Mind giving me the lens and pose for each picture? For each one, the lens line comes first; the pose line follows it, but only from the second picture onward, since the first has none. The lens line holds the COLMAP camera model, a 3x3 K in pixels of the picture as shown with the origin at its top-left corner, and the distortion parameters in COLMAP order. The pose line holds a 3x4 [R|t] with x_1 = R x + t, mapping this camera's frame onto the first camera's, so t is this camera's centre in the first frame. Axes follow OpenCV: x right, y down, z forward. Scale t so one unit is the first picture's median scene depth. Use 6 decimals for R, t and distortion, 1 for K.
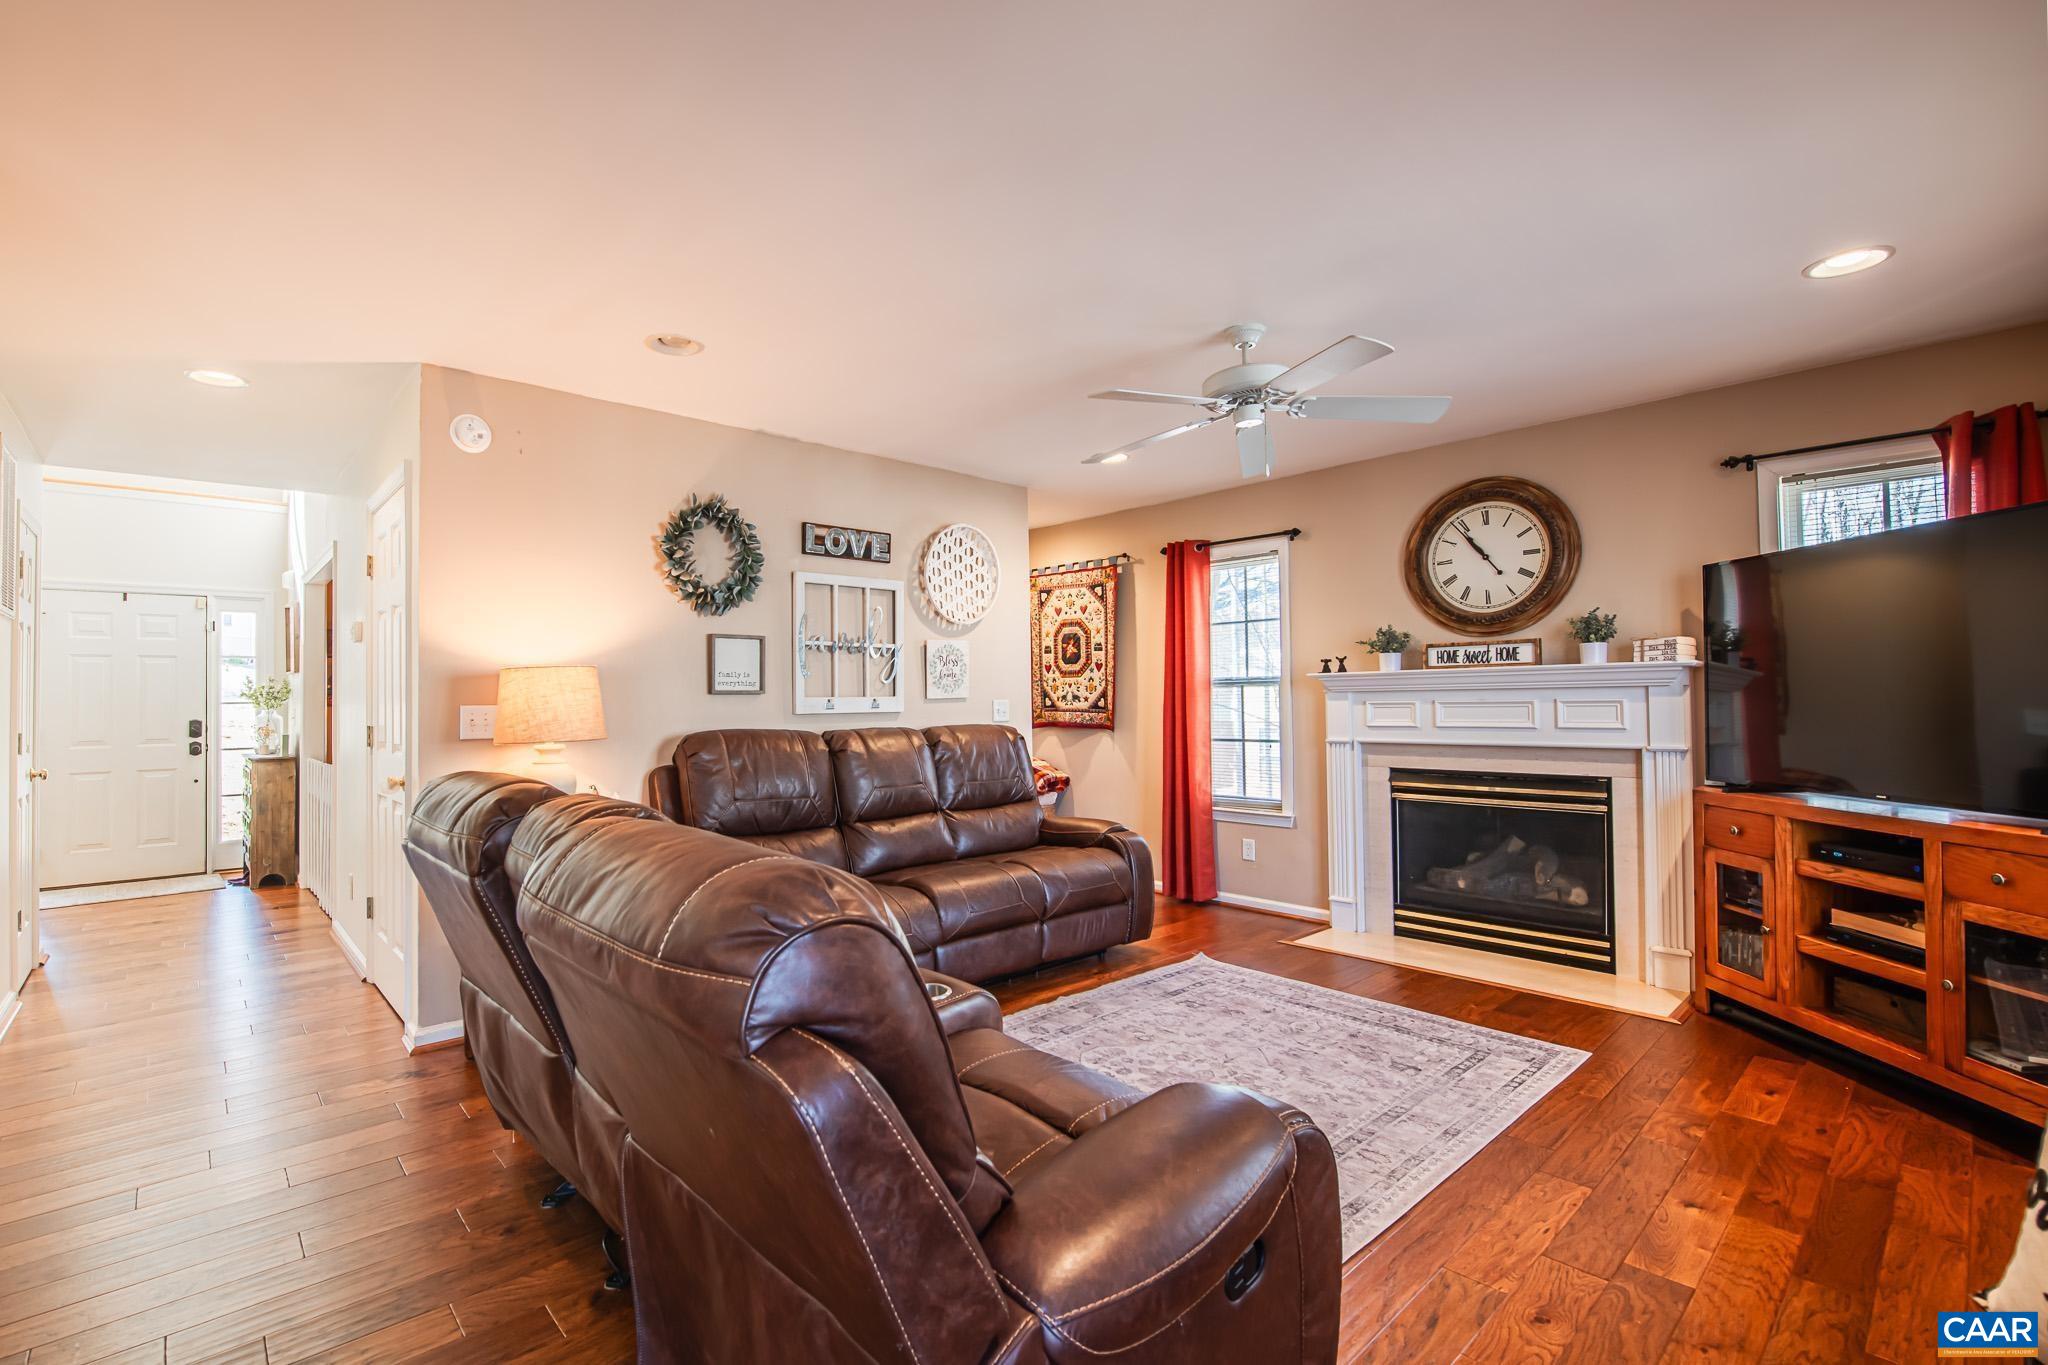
lens RADIAL K [[902.6, 0, 930.4], [0, 902.6, 682.9], [0, 0, 1]] dist [-0.020032, -0.000229]
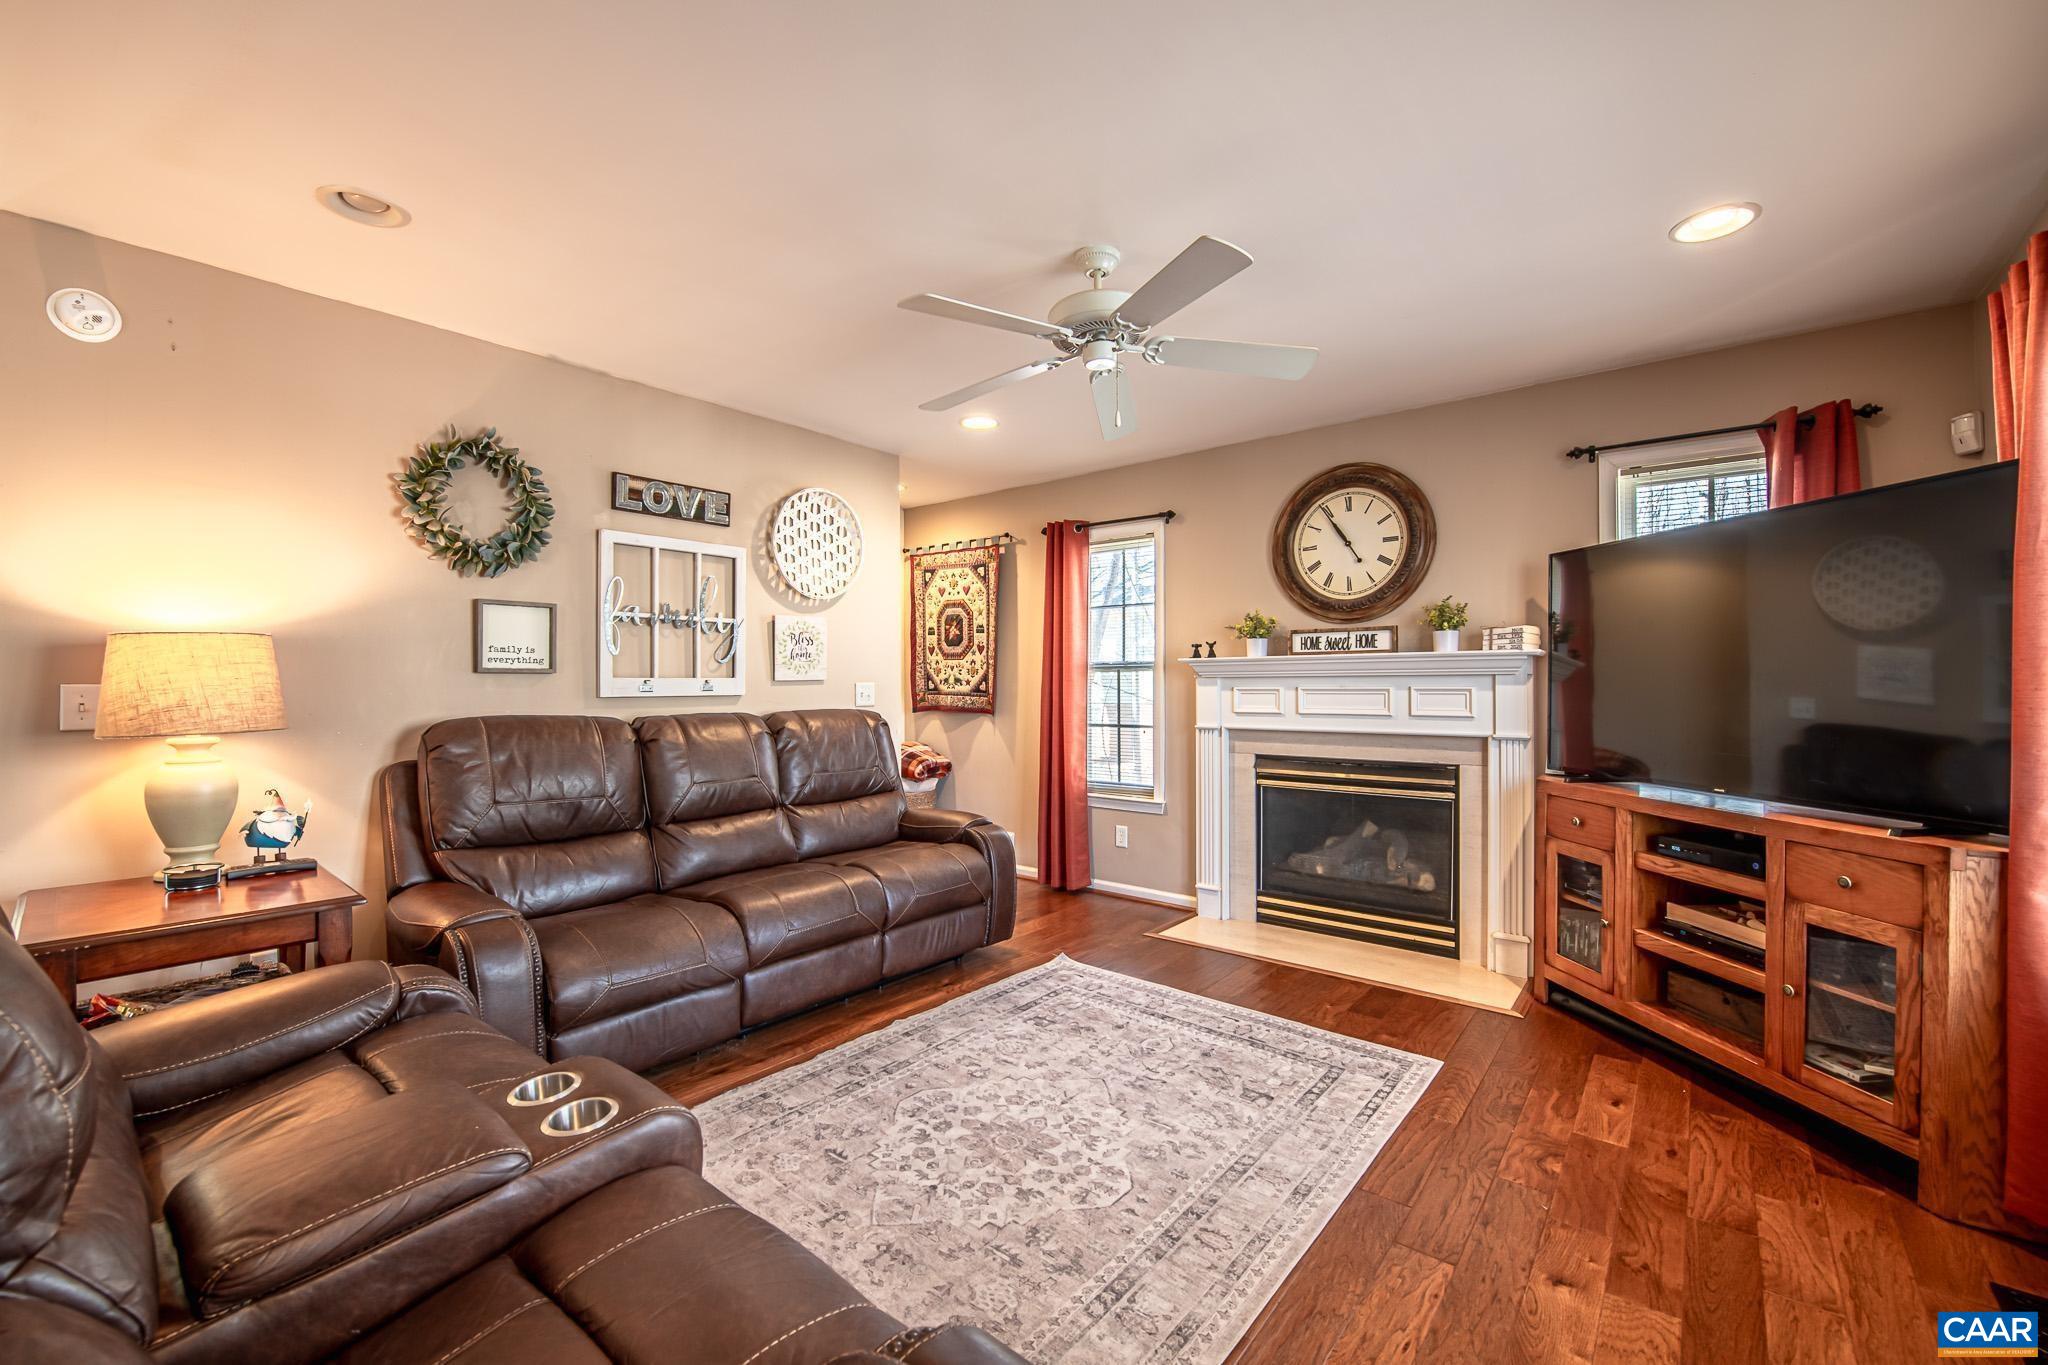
lens RADIAL K [[826.7, 0, 1024.0], [0, 826.7, 682.5], [0, 0, 1]] dist [-0.015116, -0.000520]
pose [[0.982894, 0.008303, 0.183983, 0.110243], [-0.011840, 0.999766, 0.018131, 0.001937], [-0.183789, -0.019999, 0.982762, 0.181084]]
